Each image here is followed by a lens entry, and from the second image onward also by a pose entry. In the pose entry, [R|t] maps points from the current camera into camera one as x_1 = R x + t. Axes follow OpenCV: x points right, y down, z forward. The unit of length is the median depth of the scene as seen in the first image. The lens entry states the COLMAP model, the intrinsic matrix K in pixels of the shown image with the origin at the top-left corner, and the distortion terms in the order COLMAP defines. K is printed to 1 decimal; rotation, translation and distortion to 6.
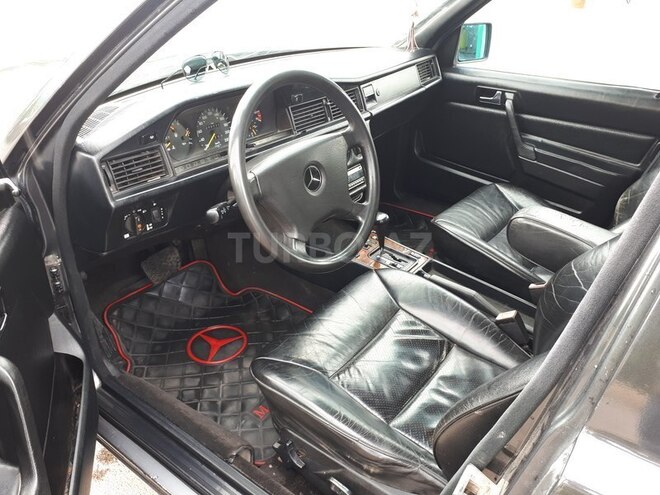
lens RADIAL K [[542.0, 0, 327.4], [0, 542.0, 252.8], [0, 0, 1]] dist [0.023470, -0.004572]
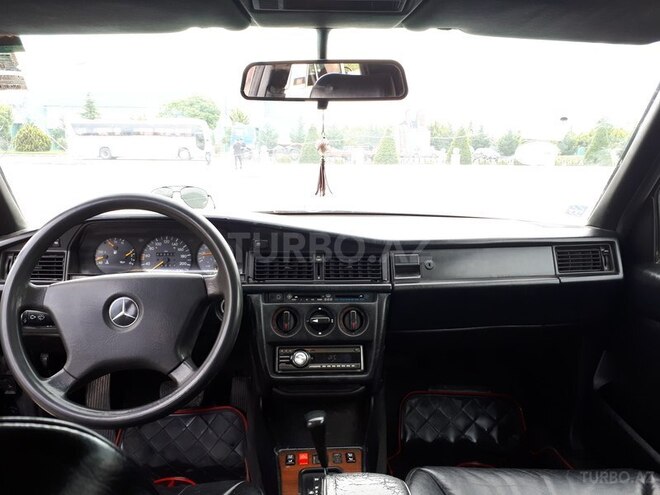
lens RADIAL K [[542.0, 0, 327.4], [0, 542.0, 252.8], [0, 0, 1]] dist [0.023470, -0.004572]
pose [[0.629843, 0.115520, -0.768084, 0.741413], [-0.374164, 0.911703, -0.169701, -0.180734], [0.680661, 0.394275, 0.617453, 0.598548]]
